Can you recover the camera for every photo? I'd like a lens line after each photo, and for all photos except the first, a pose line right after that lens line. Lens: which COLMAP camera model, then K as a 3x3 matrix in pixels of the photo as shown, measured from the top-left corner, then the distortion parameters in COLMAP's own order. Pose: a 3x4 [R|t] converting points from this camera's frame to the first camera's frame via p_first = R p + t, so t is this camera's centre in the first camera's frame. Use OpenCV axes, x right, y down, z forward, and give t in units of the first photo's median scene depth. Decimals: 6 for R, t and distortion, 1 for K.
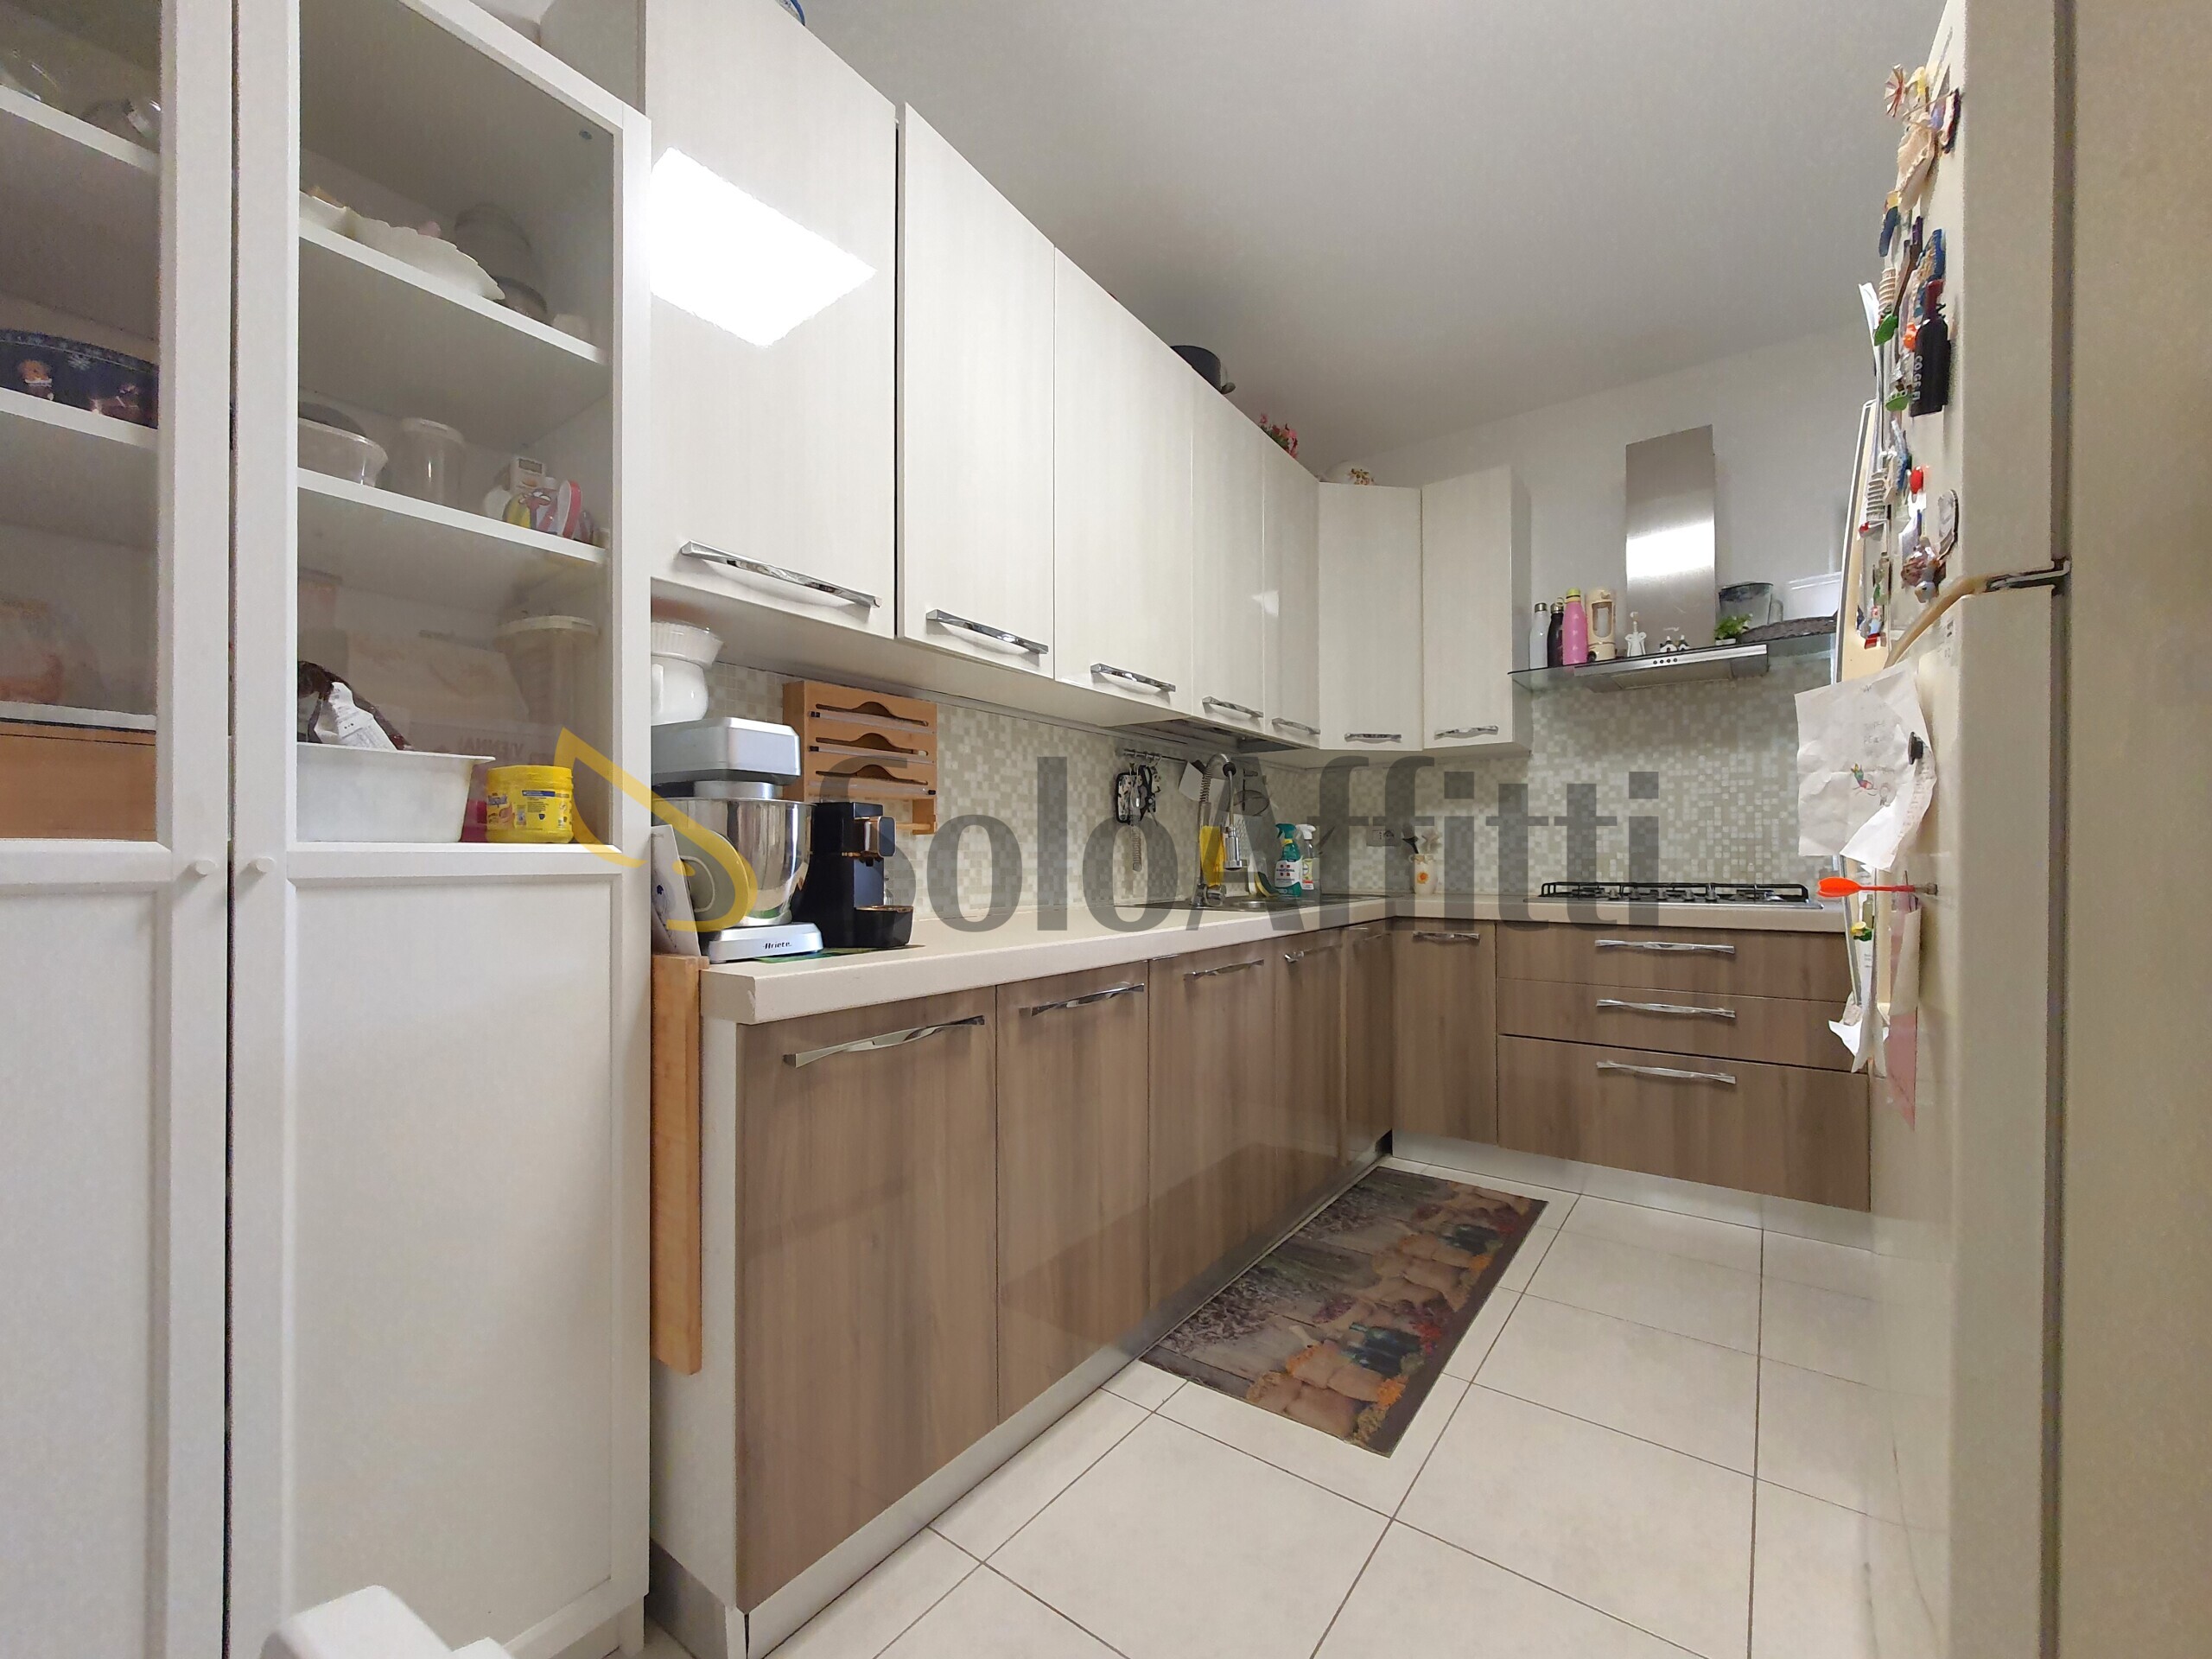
lens RADIAL K [[887.1, 0, 1102.8], [0, 887.1, 851.4], [0, 0, 1]] dist [0.002537, 0.000160]
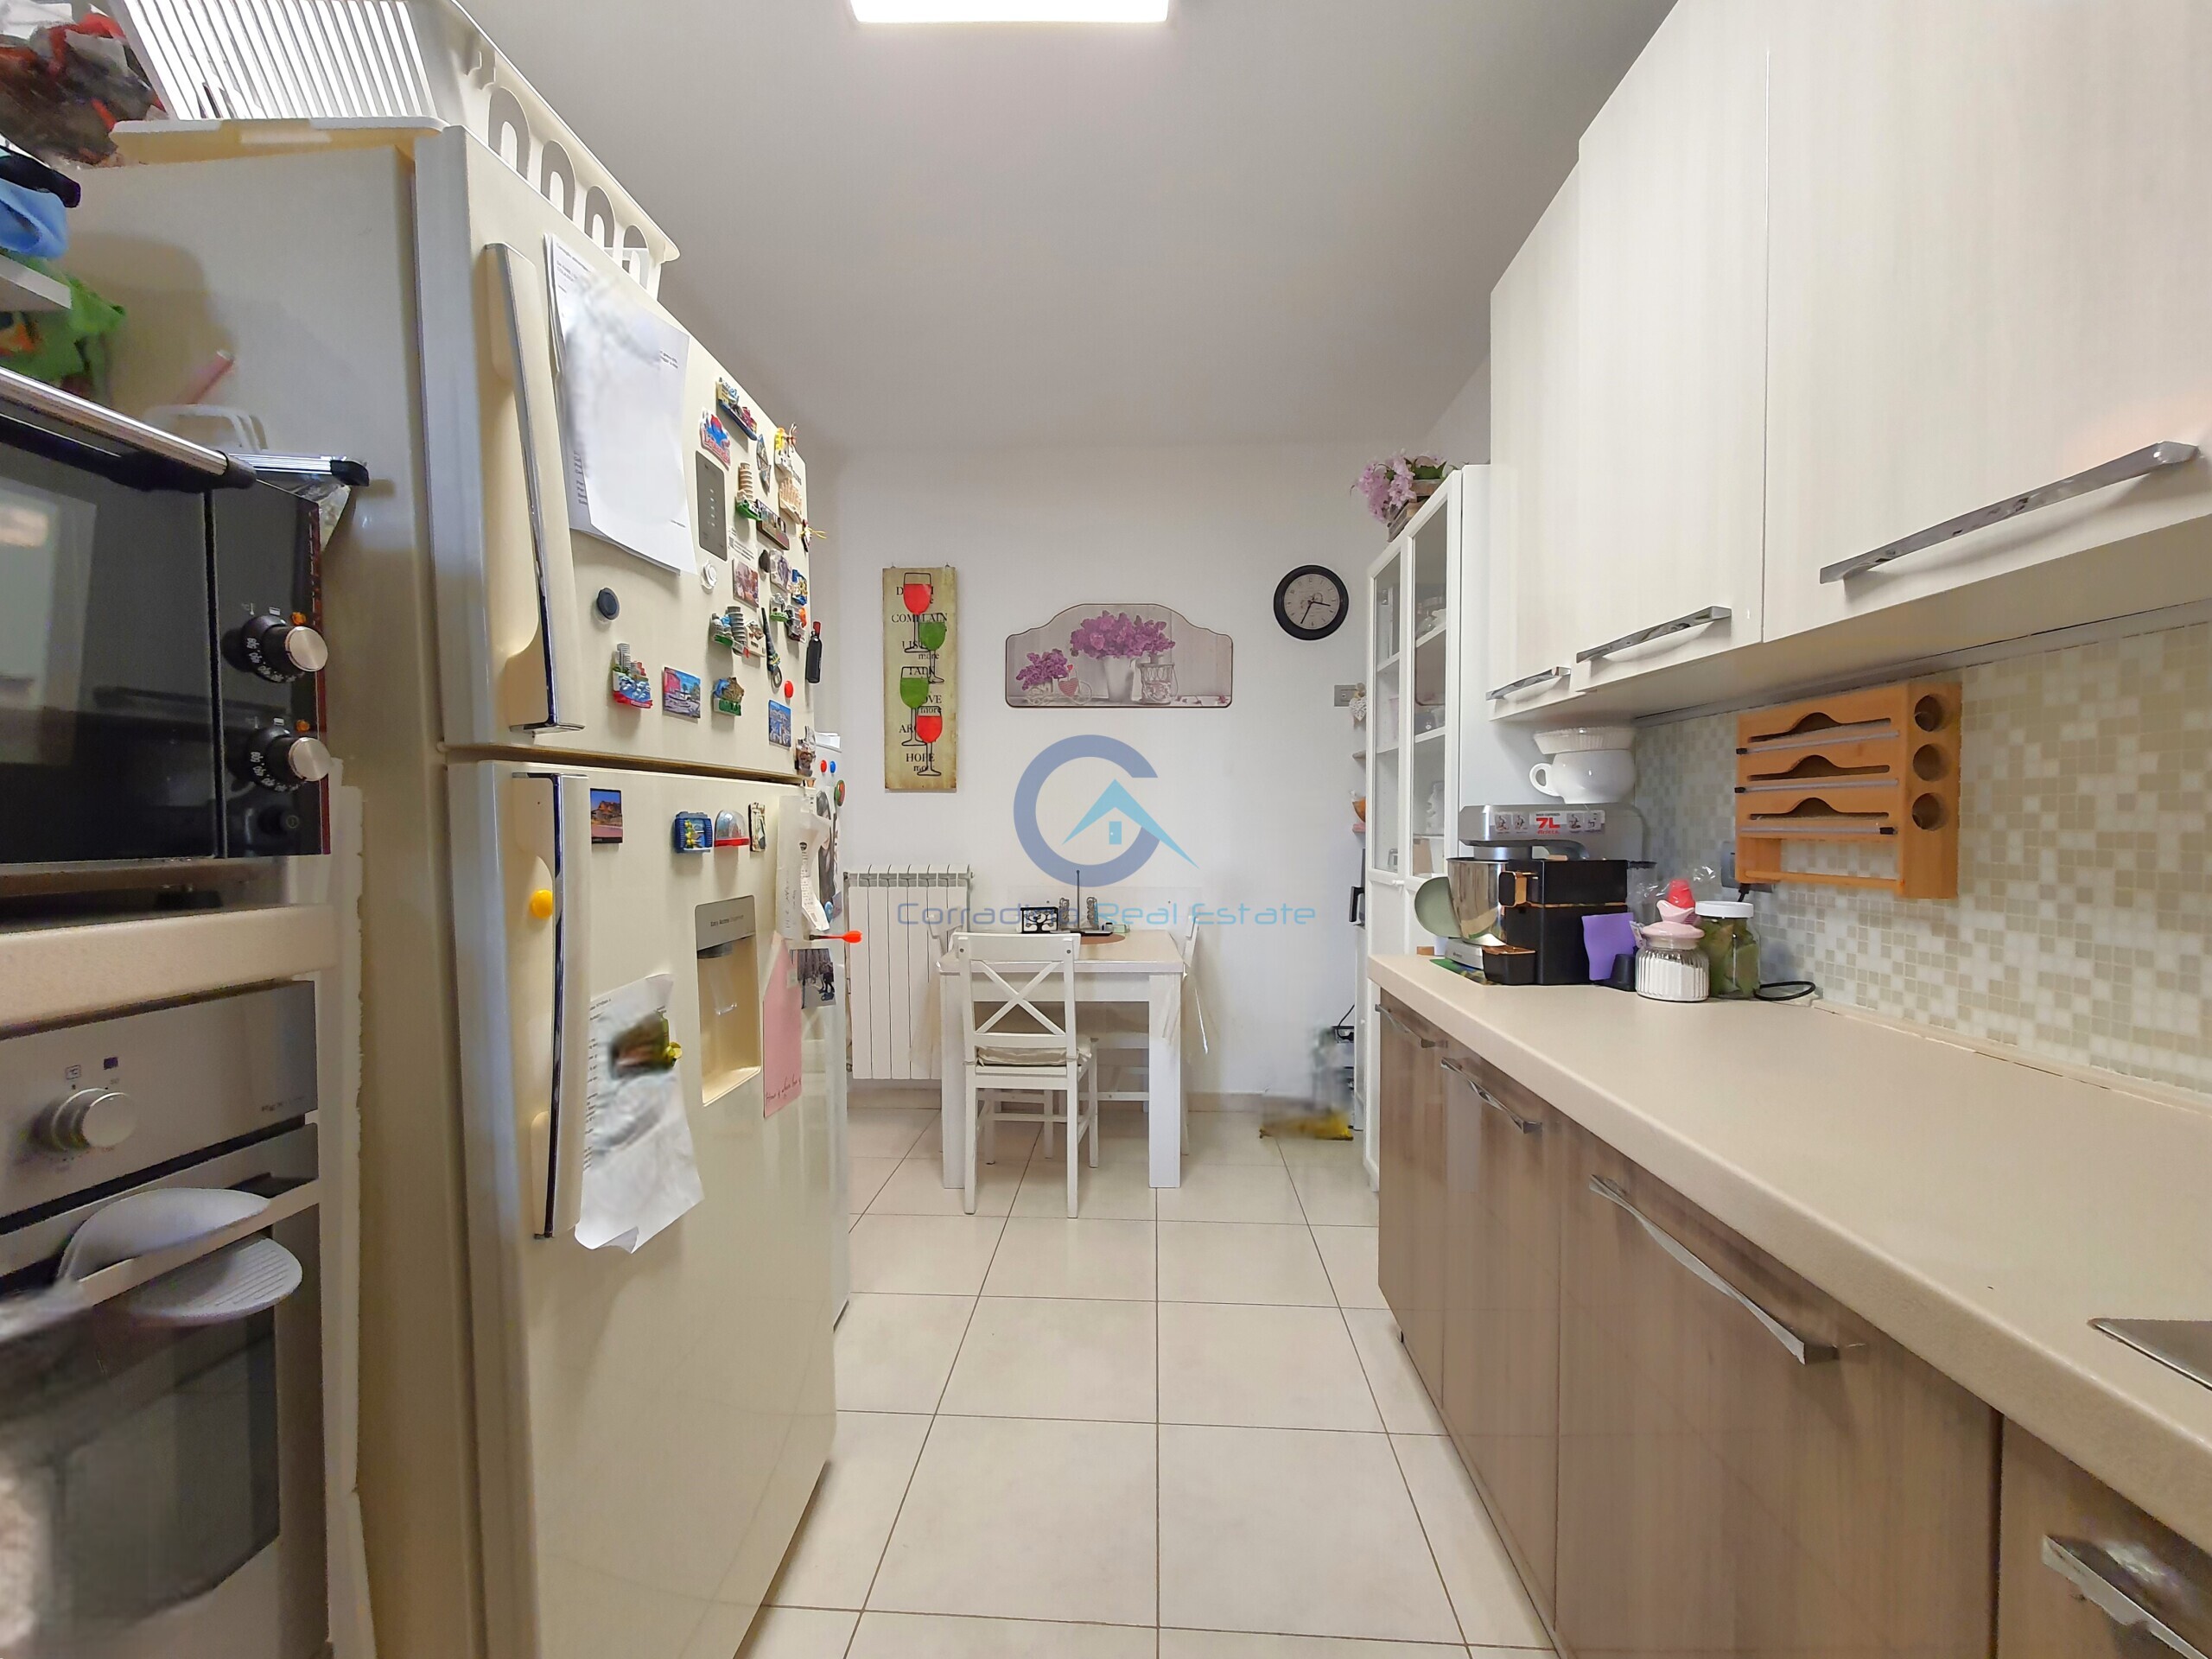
lens RADIAL K [[887.1, 0, 1107.7], [0, 887.1, 835.9], [0, 0, 1]] dist [0.002537, 0.000160]
pose [[-0.834732, 0.012303, -0.550519, 0.554208], [0.006620, 0.999902, 0.012308, -0.067454], [0.550617, 0.006629, -0.834732, 1.110805]]
